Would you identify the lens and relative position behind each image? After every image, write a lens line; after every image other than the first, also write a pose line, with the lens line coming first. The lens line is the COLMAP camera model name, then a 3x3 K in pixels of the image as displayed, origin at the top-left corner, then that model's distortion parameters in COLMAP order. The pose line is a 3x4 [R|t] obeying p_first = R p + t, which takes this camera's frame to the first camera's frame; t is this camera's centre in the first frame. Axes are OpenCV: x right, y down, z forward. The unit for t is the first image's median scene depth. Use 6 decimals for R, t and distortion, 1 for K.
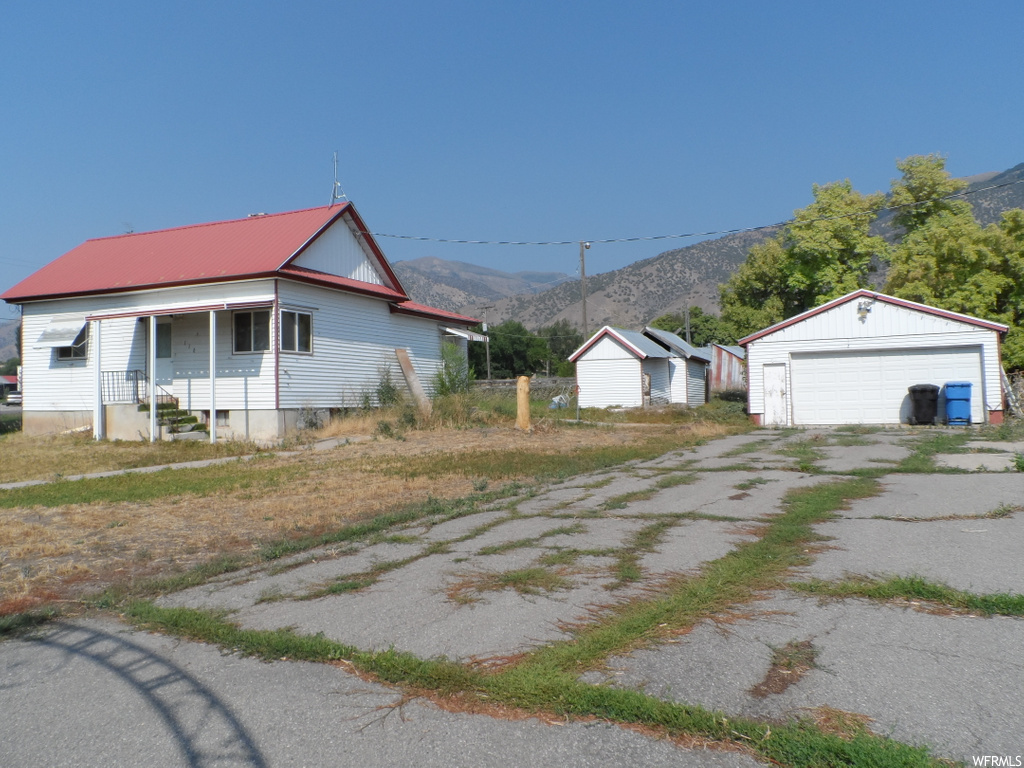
lens RADIAL K [[780.3, 0, 512.0], [0, 780.3, 384.0], [0, 0, 1]] dist [-0.005733, -0.003919]
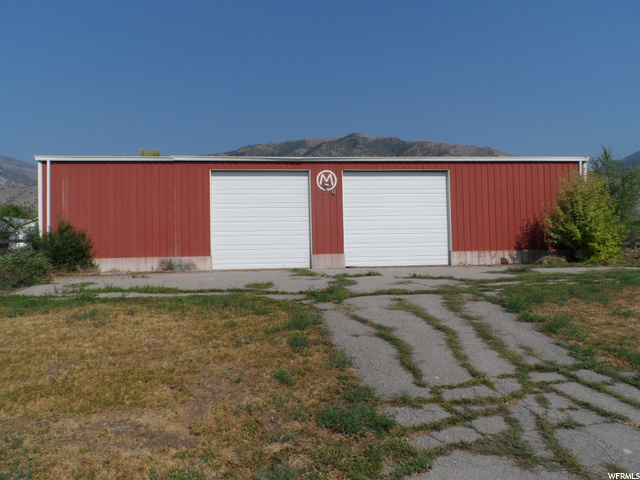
lens RADIAL K [[487.7, 0, 320.0], [0, 487.7, 240.0], [0, 0, 1]] dist [-0.005733, -0.003919]
pose [[0.872489, 0.017074, 0.488335, 0.379245], [-0.009718, 0.999798, -0.017593, 0.003380], [-0.488537, 0.010604, 0.872479, -0.777176]]
